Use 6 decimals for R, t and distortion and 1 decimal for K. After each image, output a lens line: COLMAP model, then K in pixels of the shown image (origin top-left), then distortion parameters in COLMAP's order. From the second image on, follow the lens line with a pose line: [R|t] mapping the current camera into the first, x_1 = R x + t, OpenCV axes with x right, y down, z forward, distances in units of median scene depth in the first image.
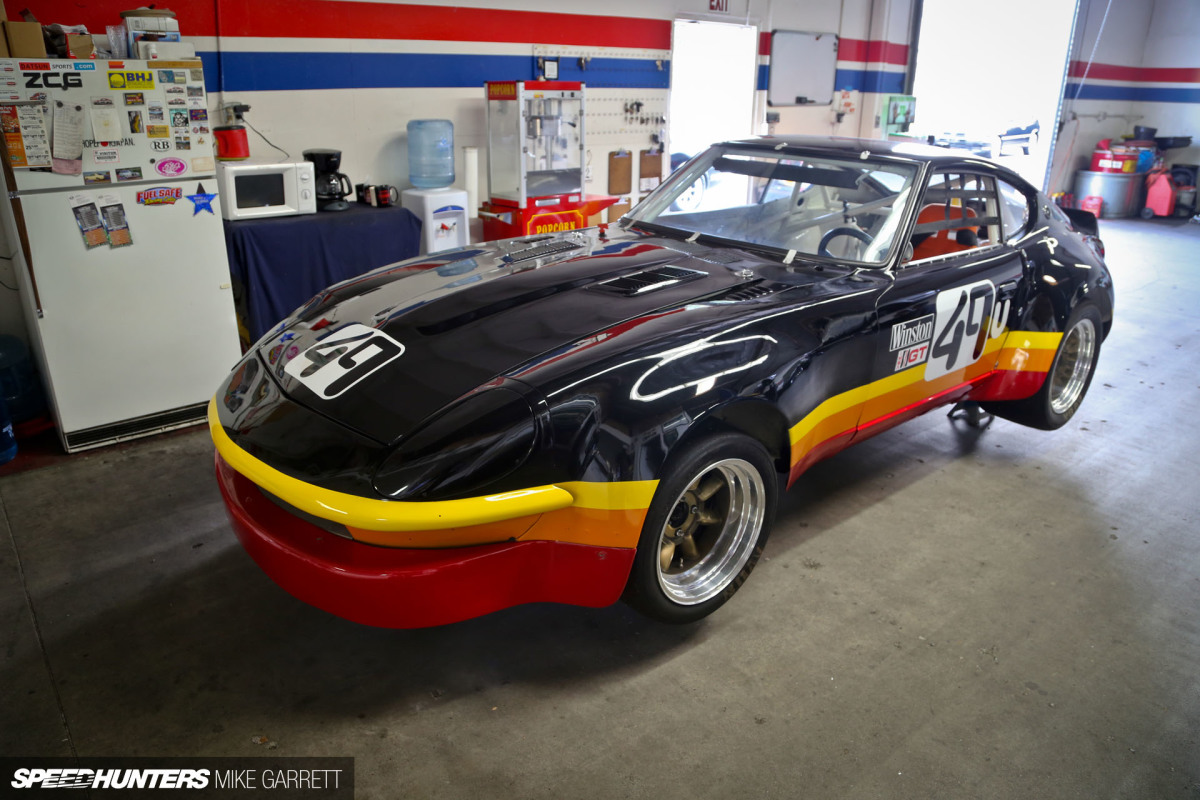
lens RADIAL K [[849.4, 0, 601.4], [0, 849.4, 402.6], [0, 0, 1]] dist [-0.085842, 0.046300]
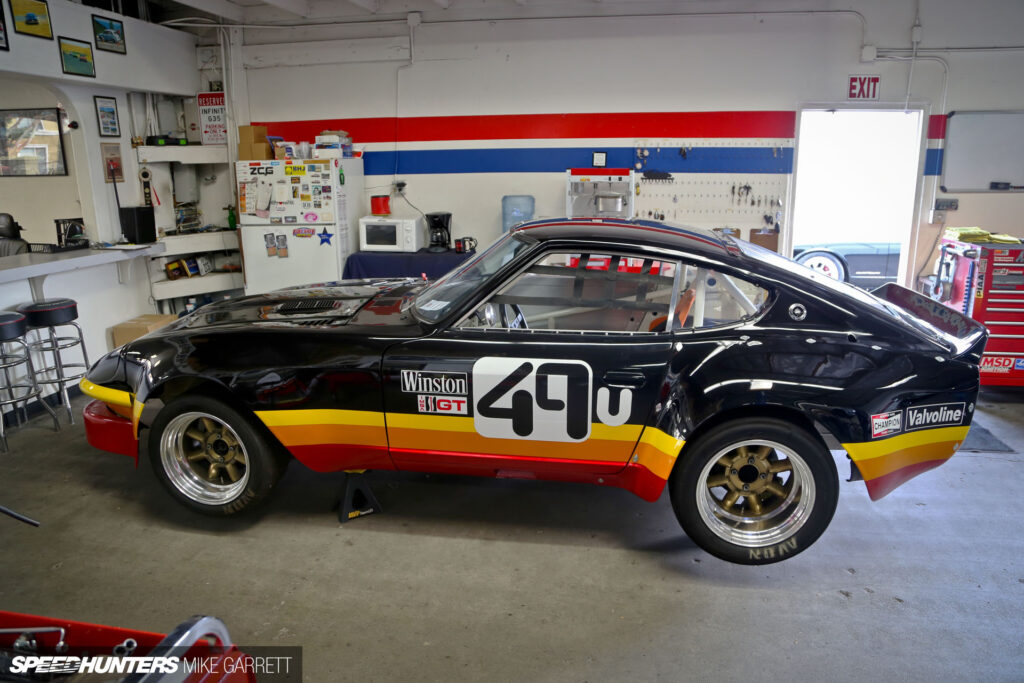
lens RADIAL K [[724.8, 0, 510.2], [0, 724.8, 344.9], [0, 0, 1]] dist [-0.085842, 0.046300]
pose [[0.646397, 0.175012, -0.742659, 0.982808], [-0.258175, 0.966094, 0.002954, -0.137393], [0.717995, 0.189826, 0.669664, 0.331963]]
